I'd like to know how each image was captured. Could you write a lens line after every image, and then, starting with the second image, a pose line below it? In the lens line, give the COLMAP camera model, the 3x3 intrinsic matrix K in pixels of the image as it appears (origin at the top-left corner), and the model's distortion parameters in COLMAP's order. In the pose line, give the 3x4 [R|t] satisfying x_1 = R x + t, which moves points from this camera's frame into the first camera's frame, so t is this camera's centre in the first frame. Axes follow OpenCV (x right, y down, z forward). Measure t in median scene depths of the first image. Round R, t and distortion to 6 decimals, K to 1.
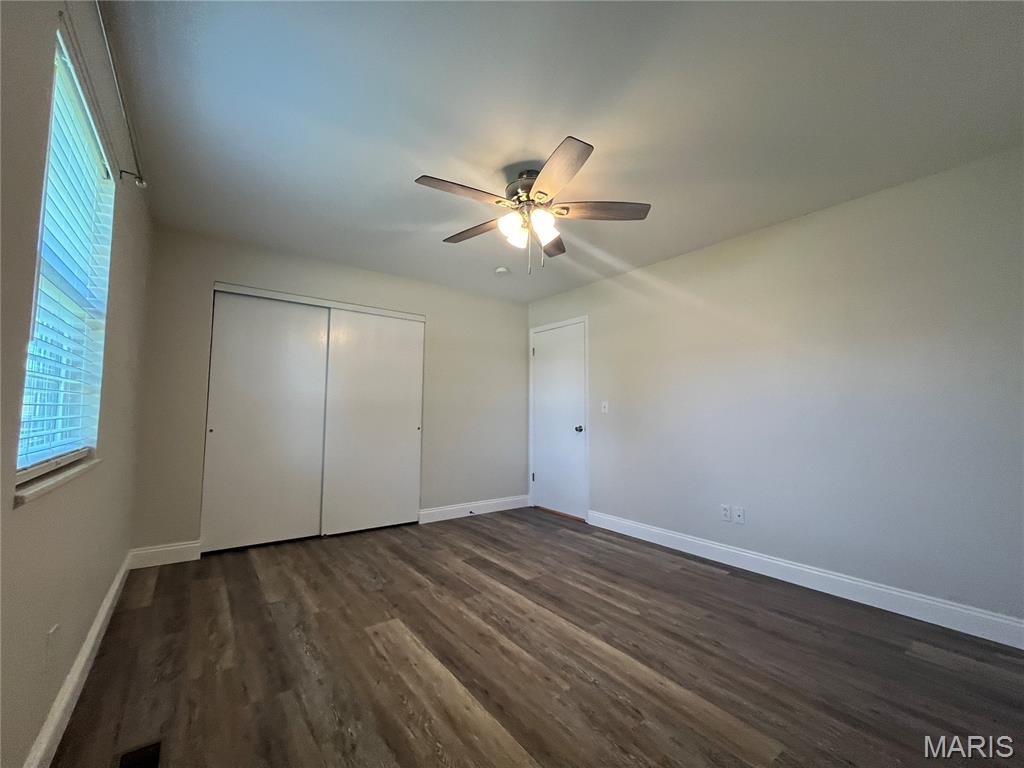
lens RADIAL K [[413.4, 0, 509.9], [0, 413.4, 383.9], [0, 0, 1]] dist [-0.002958, -0.000268]
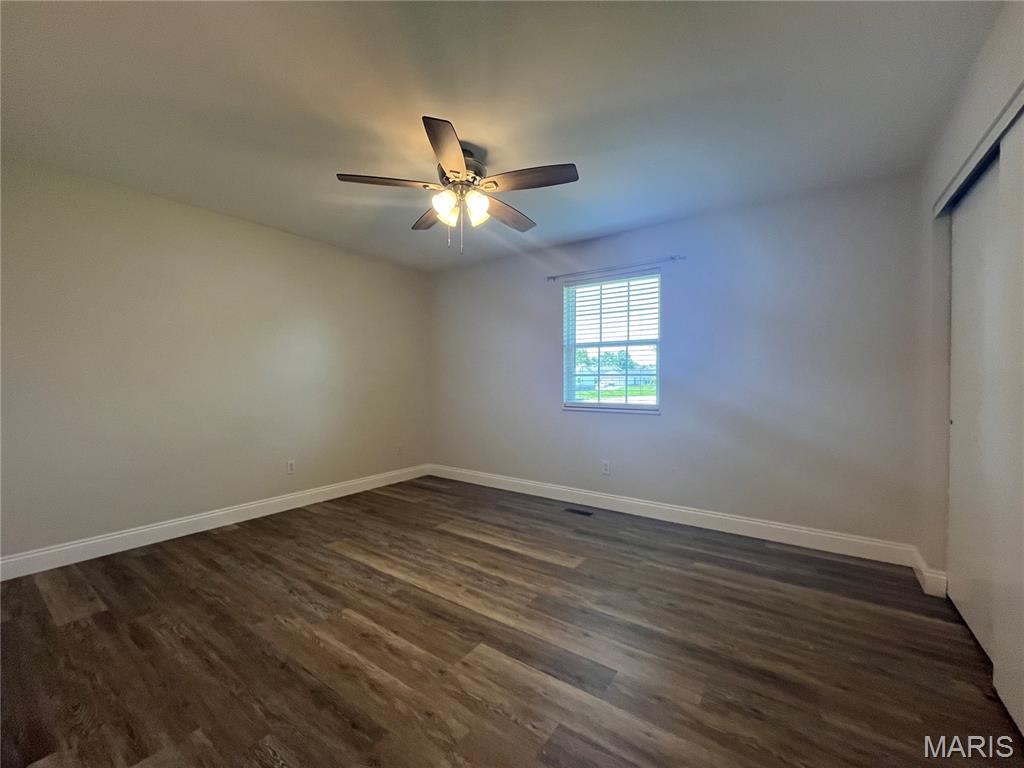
lens RADIAL K [[413.4, 0, 509.9], [0, 413.4, 383.9], [0, 0, 1]] dist [-0.002958, -0.000268]
pose [[-0.953512, -0.009091, -0.301217, 0.234878], [0.010453, 0.997946, -0.063209, 0.115902], [0.301173, -0.063419, -0.951458, 1.942553]]
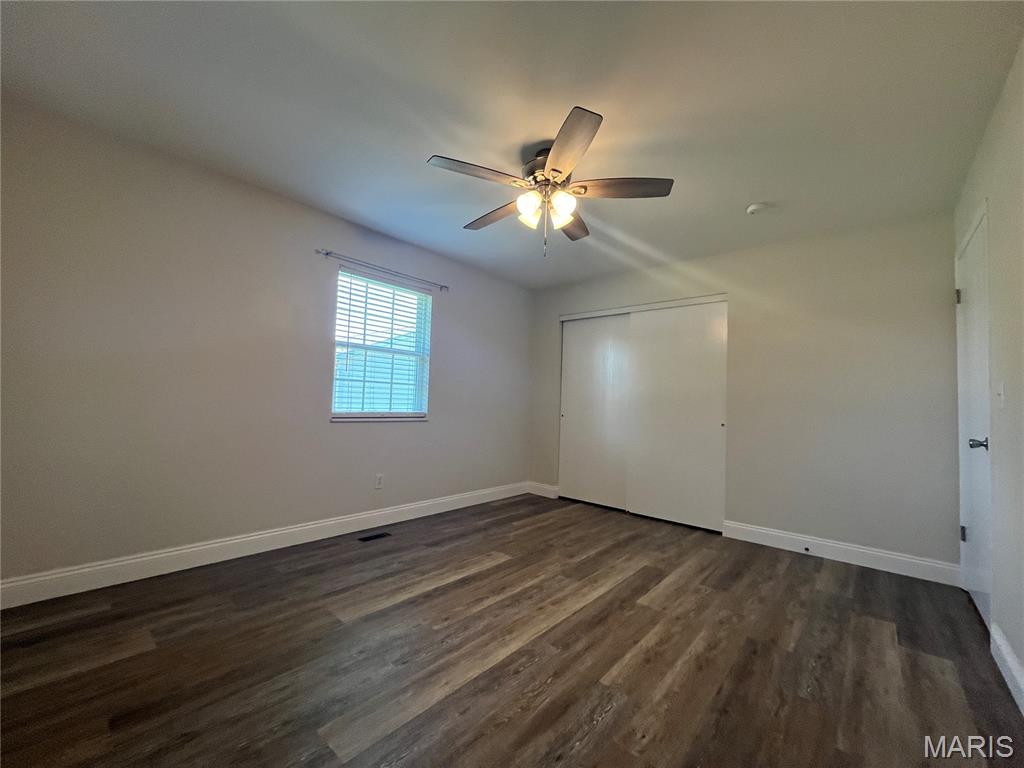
lens RADIAL K [[413.4, 0, 509.9], [0, 413.4, 383.9], [0, 0, 1]] dist [-0.002958, -0.000268]
pose [[0.205101, -0.049107, -0.977508, 0.952911], [0.038572, 0.998370, -0.042062, 0.073214], [0.977981, -0.029077, 0.206661, 0.691174]]
